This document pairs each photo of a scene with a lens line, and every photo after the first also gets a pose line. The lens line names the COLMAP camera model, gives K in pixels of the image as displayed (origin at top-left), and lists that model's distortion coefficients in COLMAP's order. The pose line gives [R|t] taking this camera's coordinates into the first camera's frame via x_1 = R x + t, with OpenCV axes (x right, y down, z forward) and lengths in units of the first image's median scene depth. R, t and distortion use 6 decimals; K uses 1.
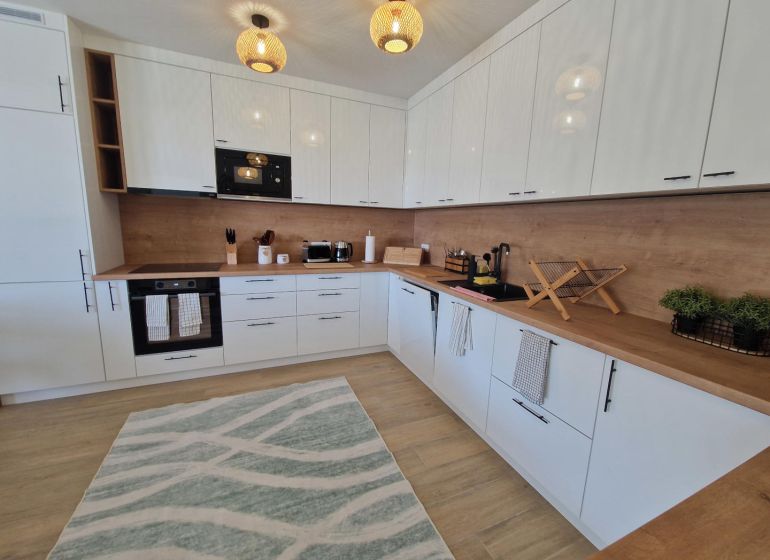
lens RADIAL K [[313.0, 0, 383.1], [0, 313.0, 276.1], [0, 0, 1]] dist [-0.004554, -0.000502]
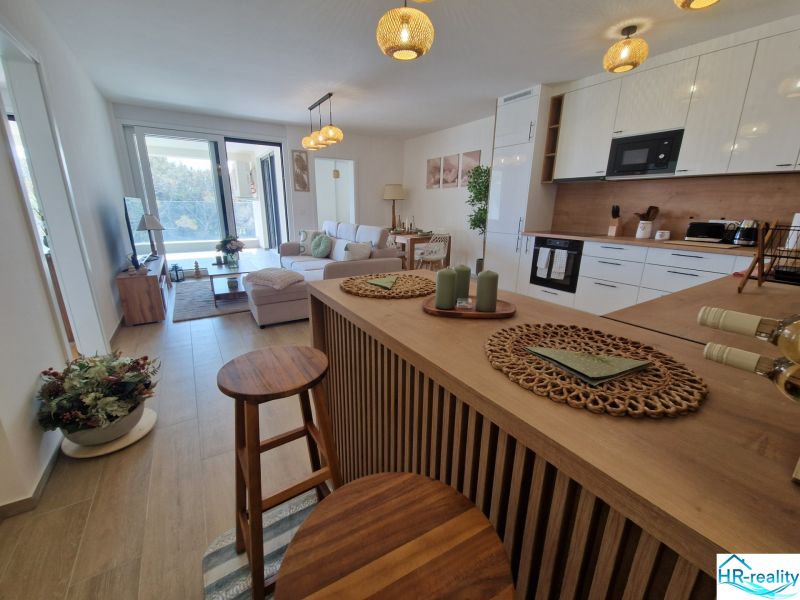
lens RADIAL K [[325.3, 0, 398.6], [0, 325.3, 295.4], [0, 0, 1]] dist [-0.004717, -0.000460]
pose [[0.160942, 0.230149, -0.959755, 0.865797], [-0.168649, 0.964542, 0.203016, 0.093015], [0.972448, 0.129188, 0.194049, -0.013334]]
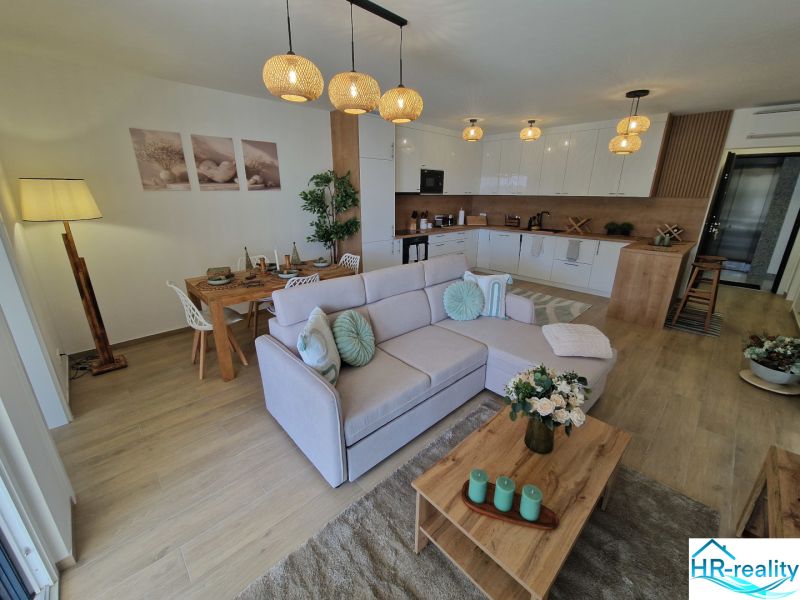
lens RADIAL K [[325.5, 0, 398.8], [0, 325.5, 297.4], [0, 0, 1]] dist [0.014578, -0.000050]
pose [[0.937664, -0.134014, 0.320667, -1.716877], [0.082544, 0.982138, 0.169092, 0.030991], [-0.337600, -0.132082, 0.931977, -1.175563]]
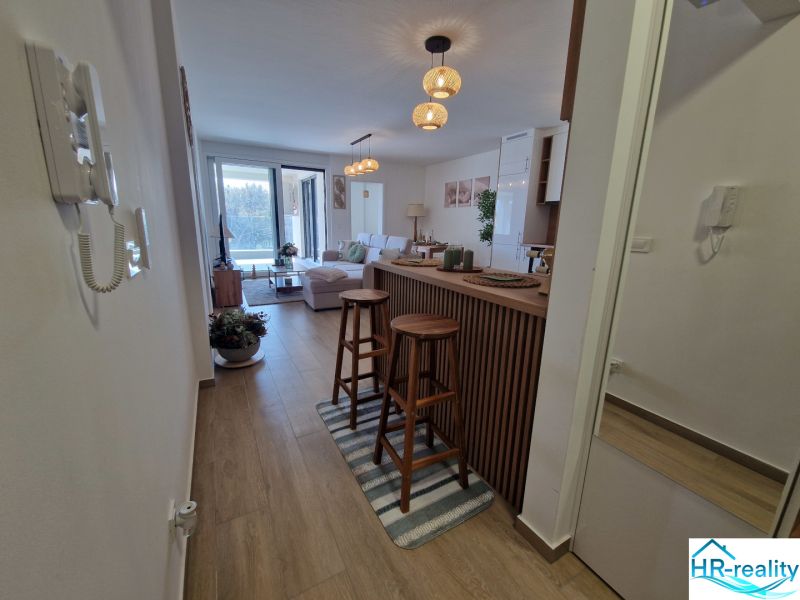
lens RADIAL K [[325.9, 0, 400.0], [0, 325.9, 300.0], [0, 0, 1]] dist [-0.000128, -0.000046]
pose [[0.108959, 0.197811, -0.974166, 1.374784], [-0.182480, 0.967327, 0.176012, 0.142589], [0.977153, 0.158588, 0.141496, -0.114198]]
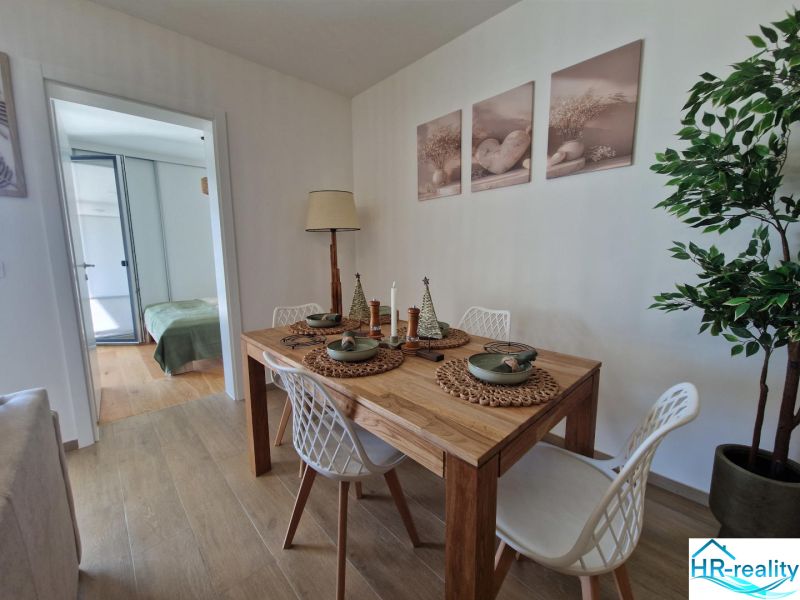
lens RADIAL K [[325.3, 0, 398.6], [0, 325.3, 295.4], [0, 0, 1]] dist [-0.004717, -0.000460]
pose [[0.340313, 0.093531, -0.935649, -1.138004], [-0.136572, 0.989406, 0.049231, 0.000372], [0.930341, 0.111029, 0.349481, 0.261789]]
